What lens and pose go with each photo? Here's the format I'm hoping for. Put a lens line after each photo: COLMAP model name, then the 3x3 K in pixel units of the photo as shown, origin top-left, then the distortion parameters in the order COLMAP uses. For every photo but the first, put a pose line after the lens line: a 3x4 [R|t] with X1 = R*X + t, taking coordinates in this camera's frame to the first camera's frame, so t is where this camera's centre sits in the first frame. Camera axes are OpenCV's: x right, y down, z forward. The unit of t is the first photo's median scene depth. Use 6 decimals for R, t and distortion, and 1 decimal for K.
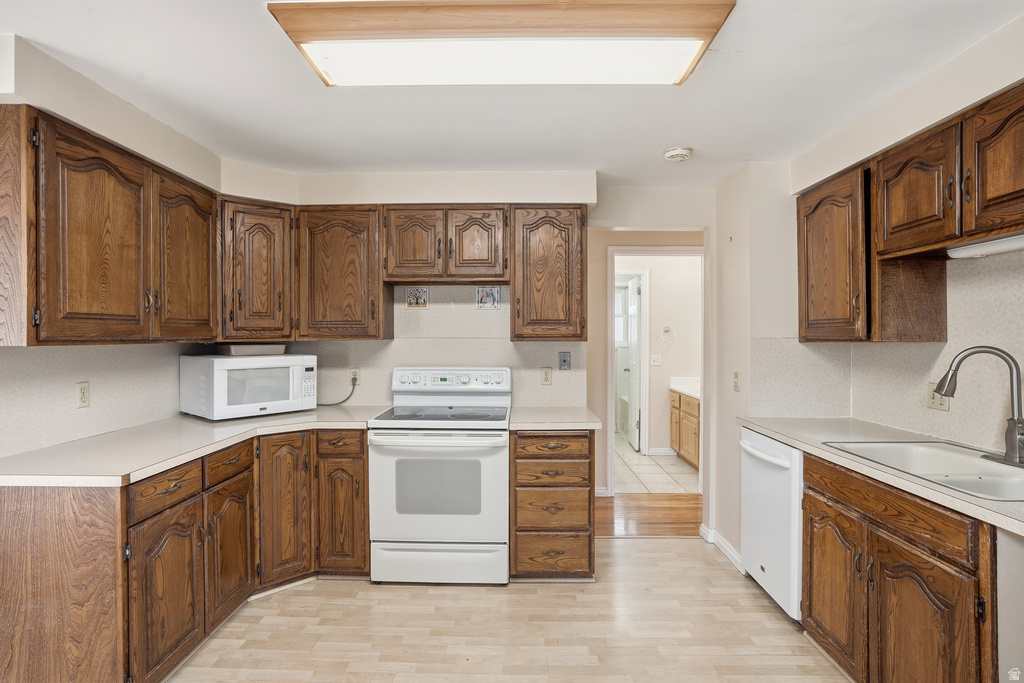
lens RADIAL K [[520.4, 0, 506.5], [0, 520.4, 339.1], [0, 0, 1]] dist [-0.049876, 0.028231]
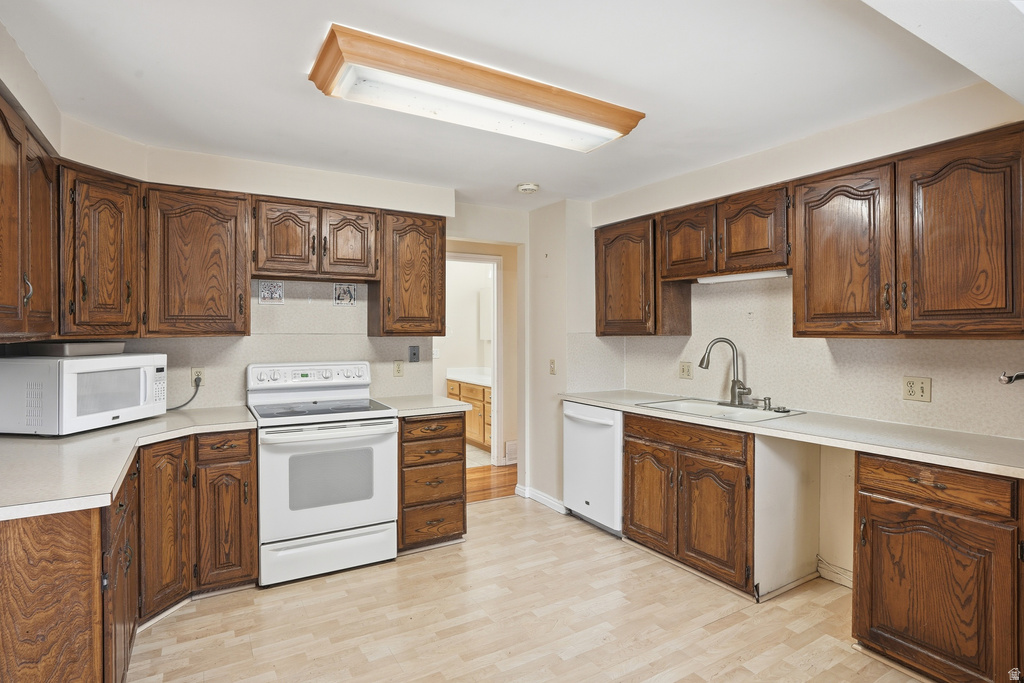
lens RADIAL K [[520.4, 0, 499.2], [0, 520.4, 334.0], [0, 0, 1]] dist [-0.049876, 0.028231]
pose [[0.856012, -0.002805, 0.516949, -0.380413], [0.003513, 0.999994, -0.000390, -0.000124], [-0.516944, 0.002150, 0.856016, -0.053346]]
